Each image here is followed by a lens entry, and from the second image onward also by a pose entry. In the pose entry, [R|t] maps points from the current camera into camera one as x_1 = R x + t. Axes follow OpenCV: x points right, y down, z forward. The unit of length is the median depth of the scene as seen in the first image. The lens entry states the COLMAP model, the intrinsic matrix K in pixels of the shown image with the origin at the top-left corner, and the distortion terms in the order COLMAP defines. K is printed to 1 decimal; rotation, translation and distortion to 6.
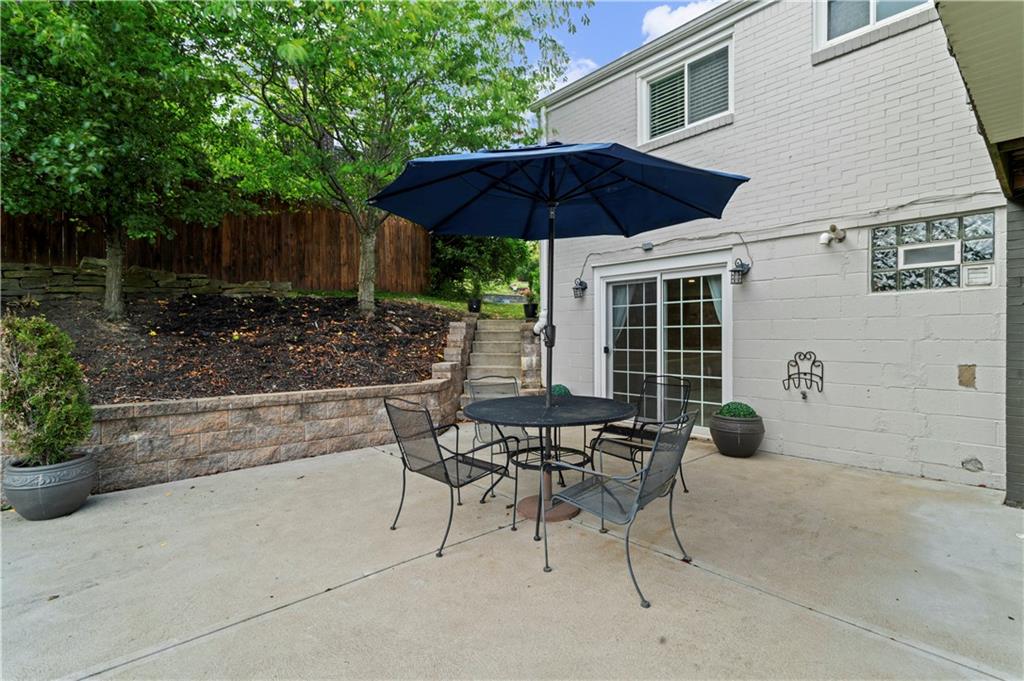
lens RADIAL K [[477.6, 0, 509.5], [0, 477.6, 341.1], [0, 0, 1]] dist [-0.000648, 0.000055]
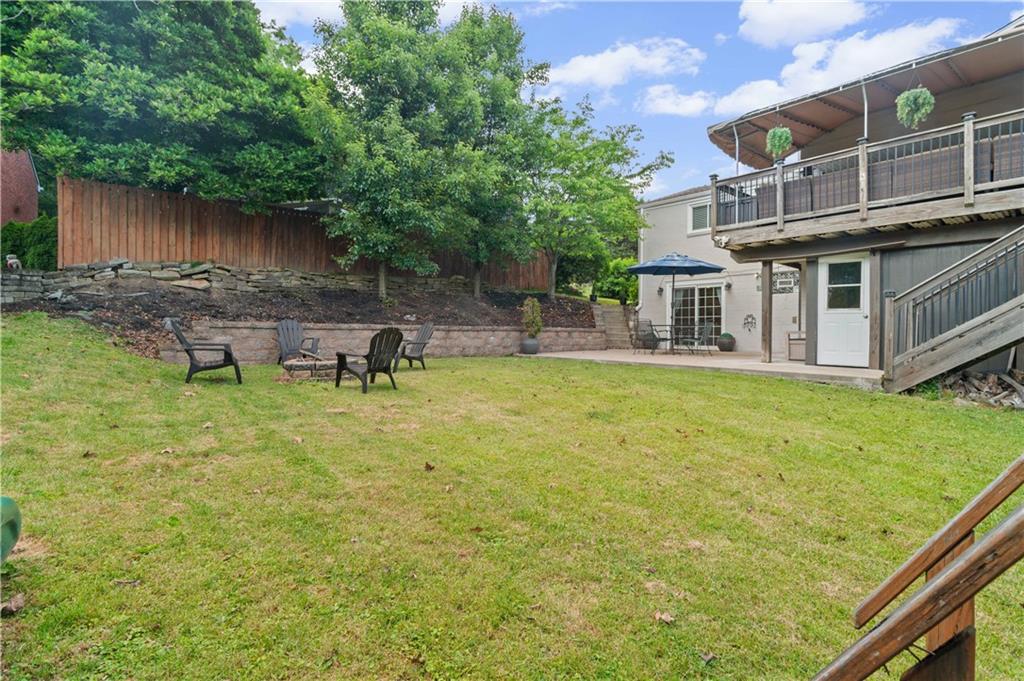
lens RADIAL K [[489.8, 0, 509.8], [0, 489.8, 330.4], [0, 0, 1]] dist [-0.002472, 0.000012]
pose [[0.999922, 0.012408, -0.001220, -0.762356], [-0.012425, 0.999810, -0.014986, 0.166046], [0.001033, 0.015000, 0.999887, -1.806559]]
